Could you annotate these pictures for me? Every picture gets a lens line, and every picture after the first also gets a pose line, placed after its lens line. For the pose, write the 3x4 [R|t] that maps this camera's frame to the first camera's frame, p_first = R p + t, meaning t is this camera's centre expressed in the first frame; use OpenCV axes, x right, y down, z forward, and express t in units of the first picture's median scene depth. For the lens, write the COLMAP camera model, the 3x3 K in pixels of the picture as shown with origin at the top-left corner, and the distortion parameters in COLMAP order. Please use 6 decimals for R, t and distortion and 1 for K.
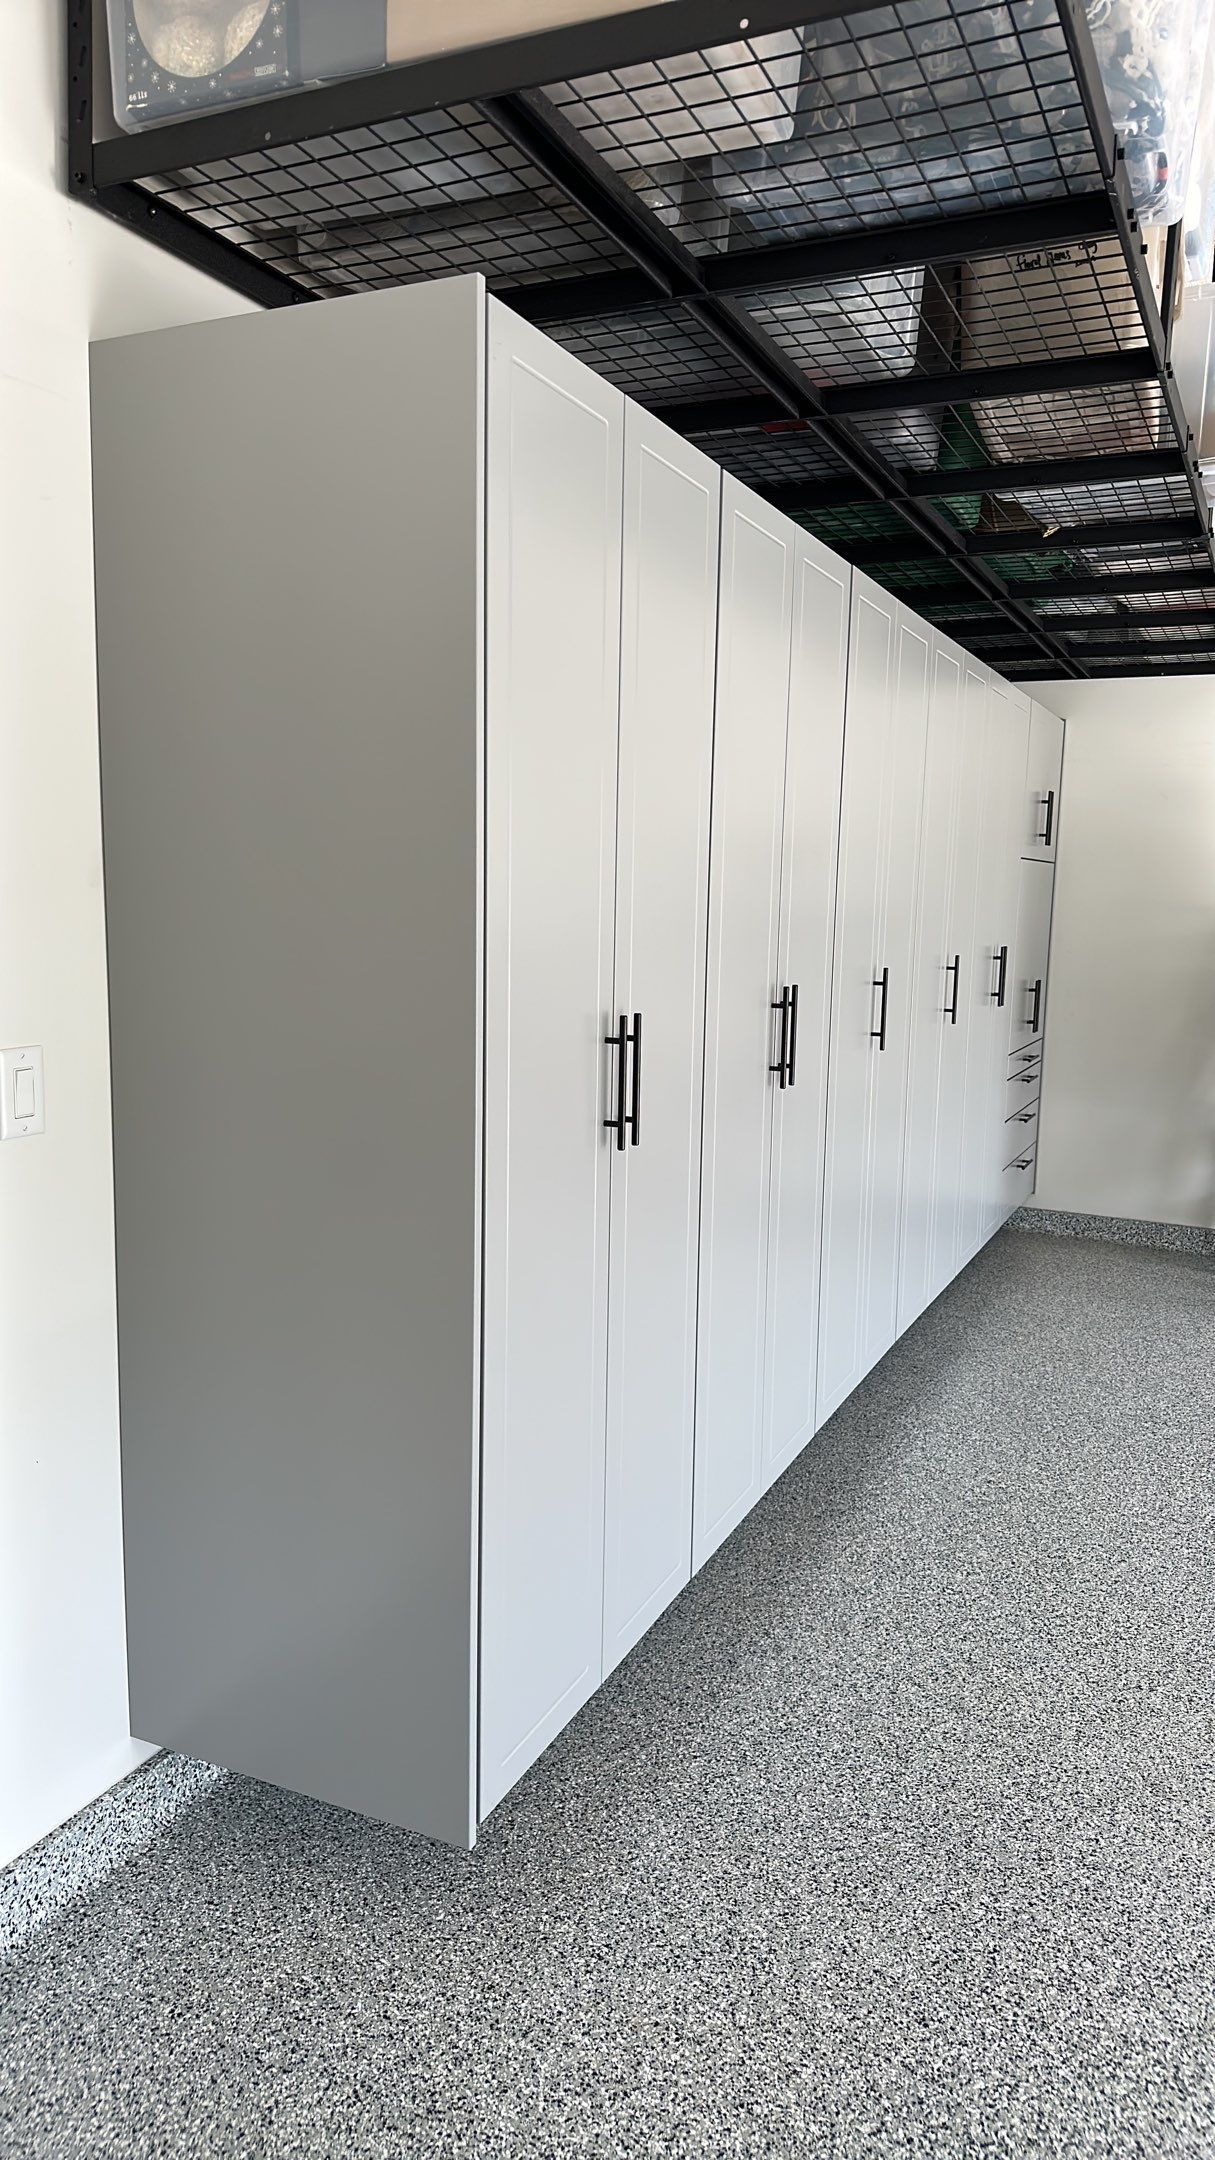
lens RADIAL K [[1469.5, 0, 579.4], [0, 1469.5, 1043.7], [0, 0, 1]] dist [0.017044, -0.002753]
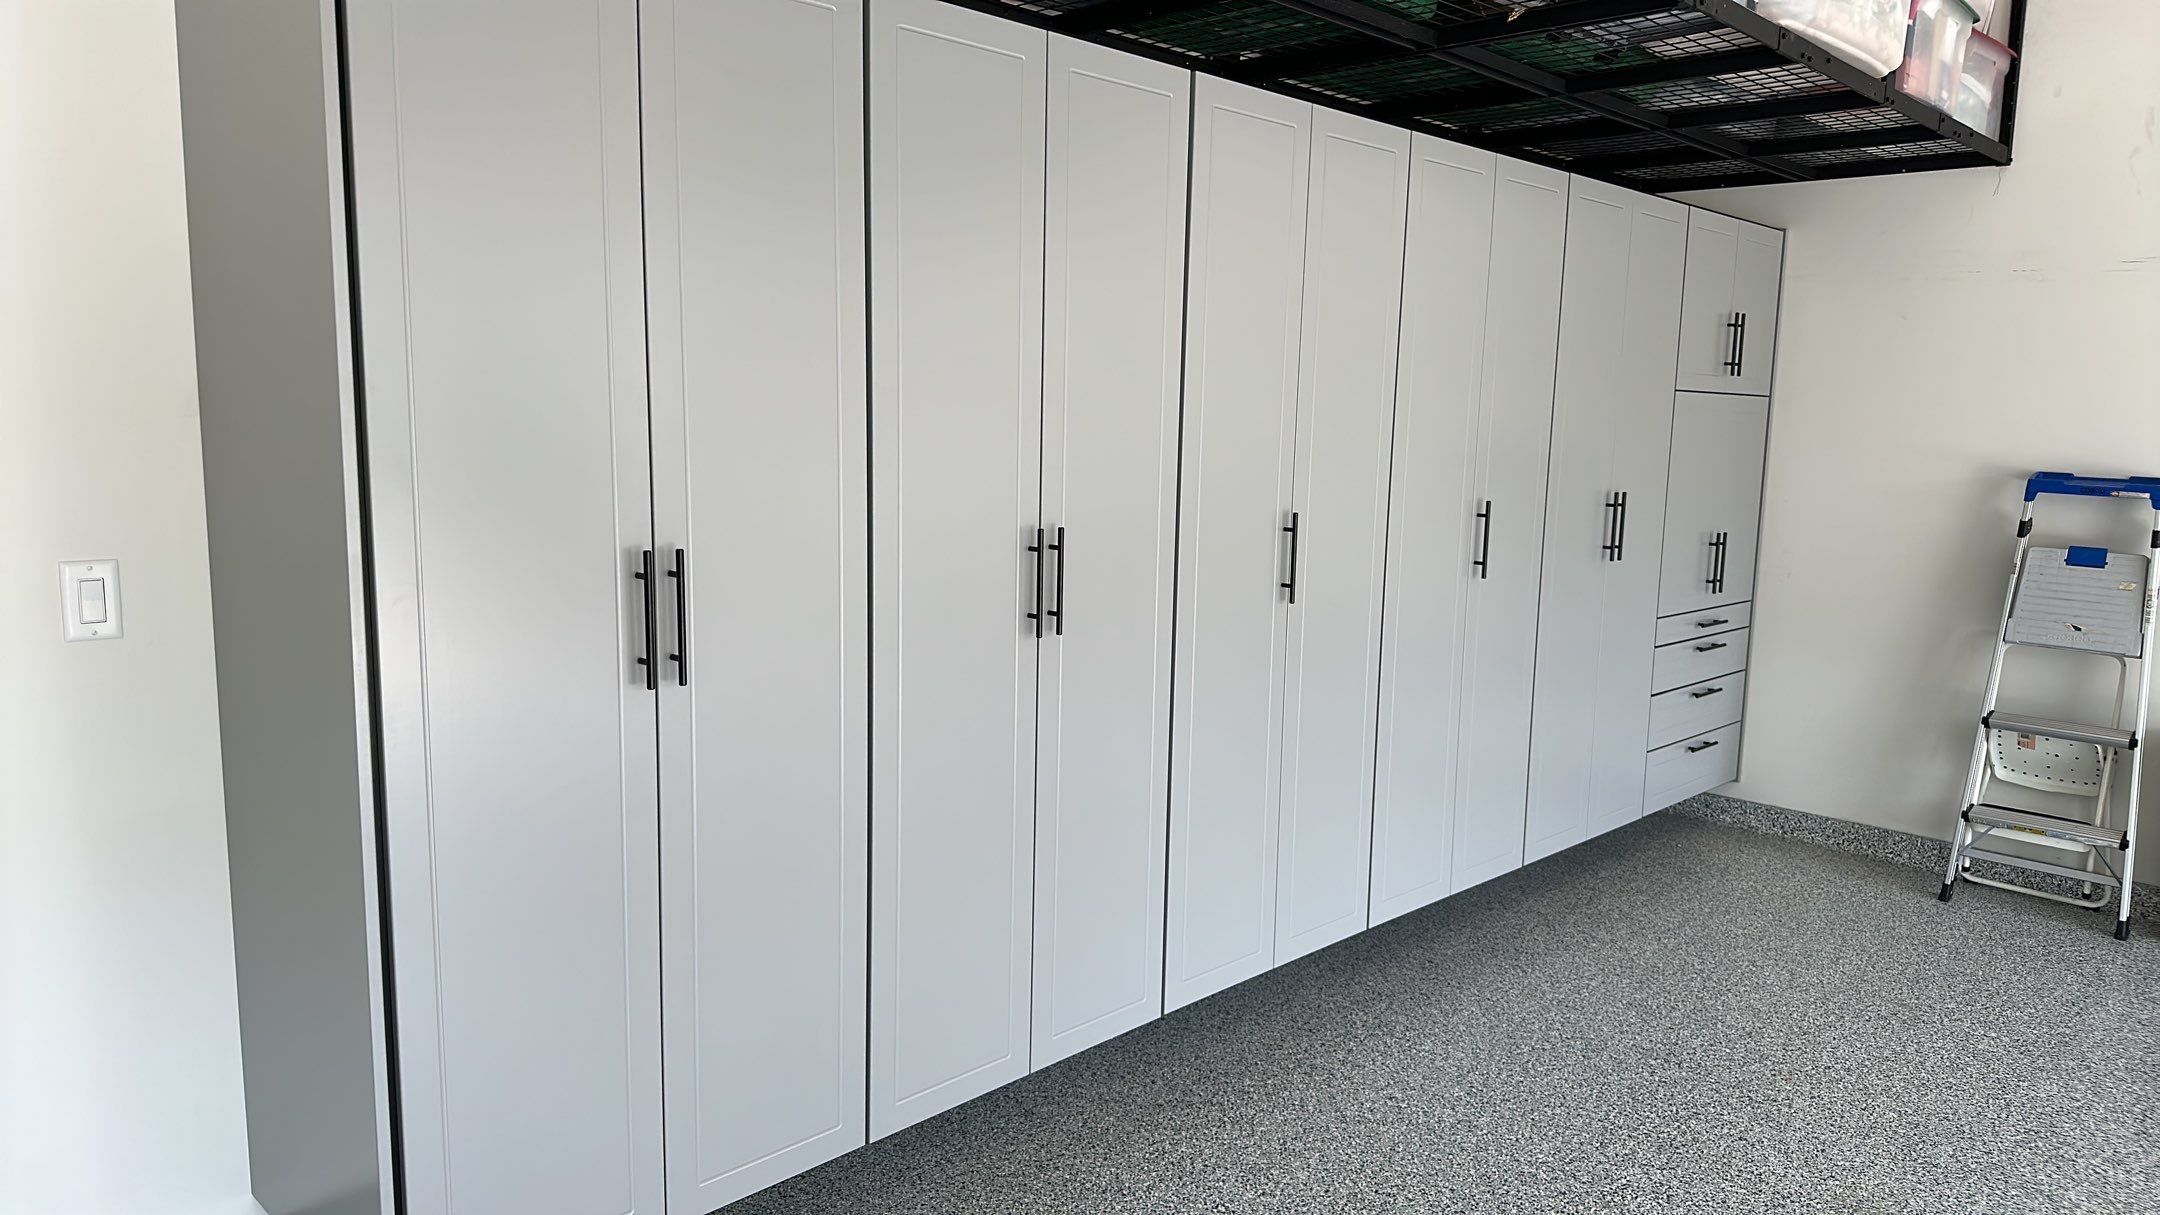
lens RADIAL K [[1499.6, 0, 1078.5], [0, 1499.6, 571.0], [0, 0, 1]] dist [-0.006256, -0.002903]
pose [[0.946236, 0.040517, -0.320929, 0.259361], [-0.041509, 0.999131, 0.003753, -0.009253], [0.320802, 0.009770, 0.947096, 0.060800]]
